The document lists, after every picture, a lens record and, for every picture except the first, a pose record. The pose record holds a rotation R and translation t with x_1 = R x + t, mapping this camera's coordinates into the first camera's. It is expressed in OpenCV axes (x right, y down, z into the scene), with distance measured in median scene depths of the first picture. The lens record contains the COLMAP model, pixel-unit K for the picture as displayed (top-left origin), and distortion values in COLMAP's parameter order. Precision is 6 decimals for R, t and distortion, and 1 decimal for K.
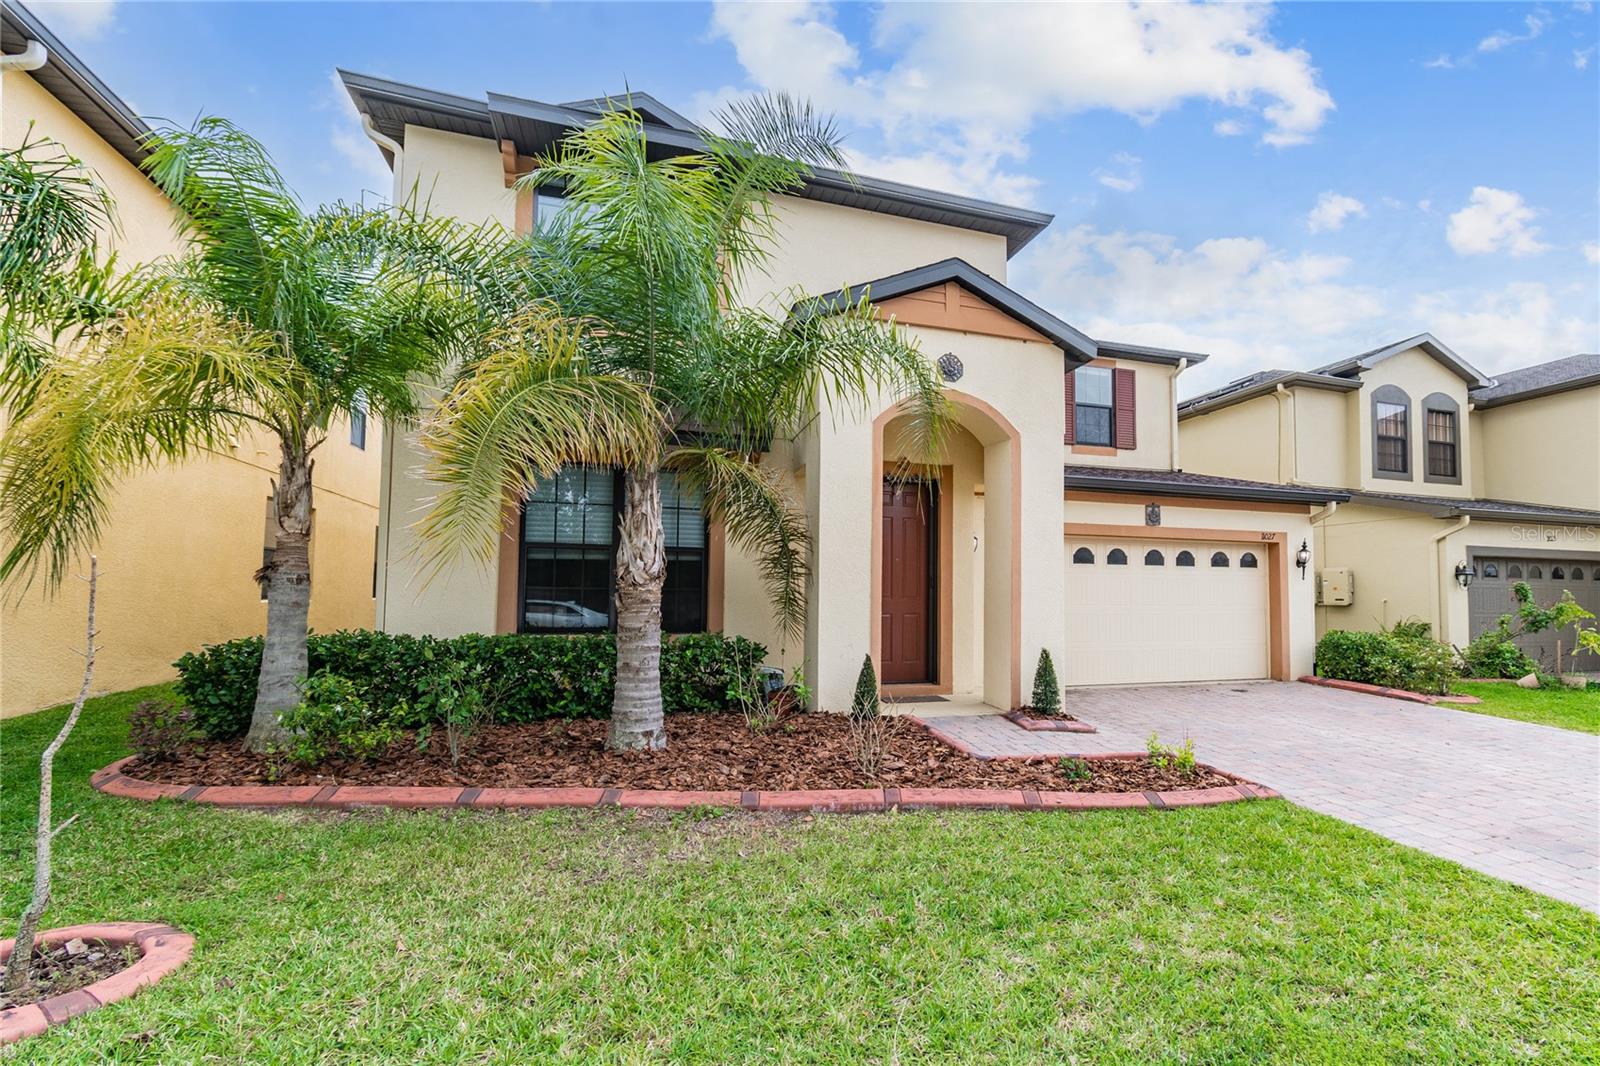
lens RADIAL K [[705.3, 0, 804.3], [0, 705.3, 533.9], [0, 0, 1]] dist [0.003342, -0.001578]
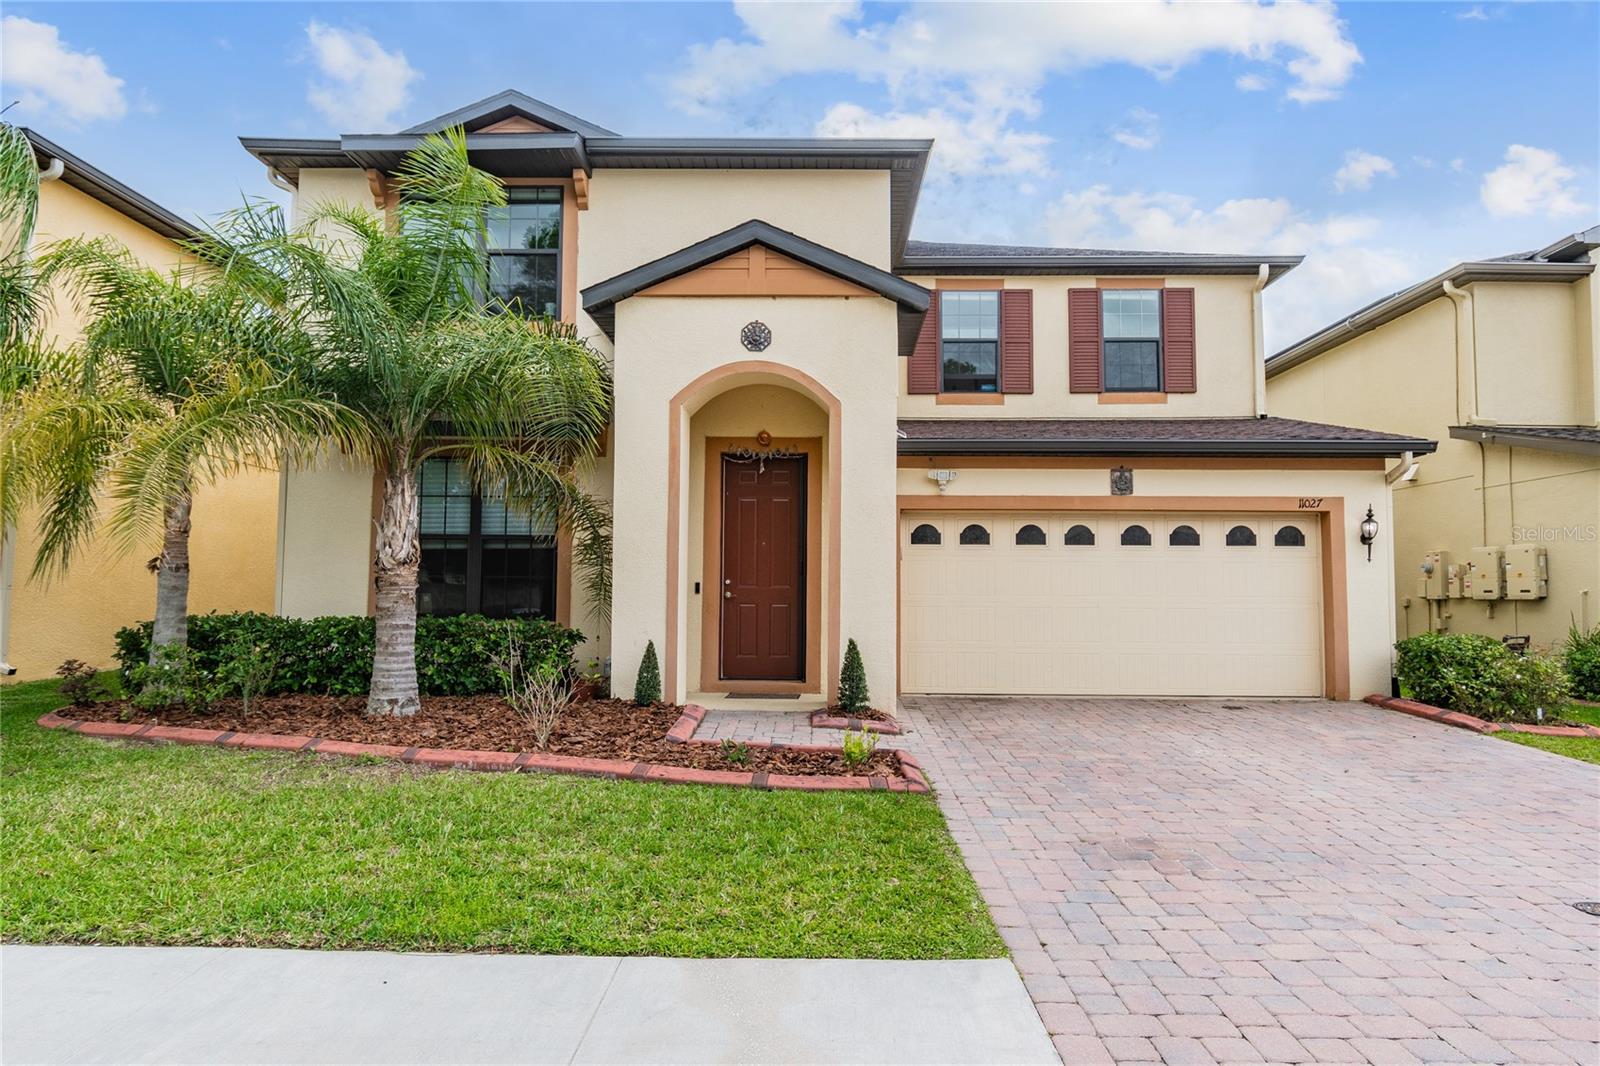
lens RADIAL K [[1009.8, 0, 887.9], [0, 1009.8, 495.1], [0, 0, 1]] dist [0.000370, -0.002135]
pose [[0.942243, -0.034938, -0.333102, 0.588634], [0.027975, 0.999279, -0.025679, 0.009536], [0.333758, 0.014878, 0.942541, -0.143337]]
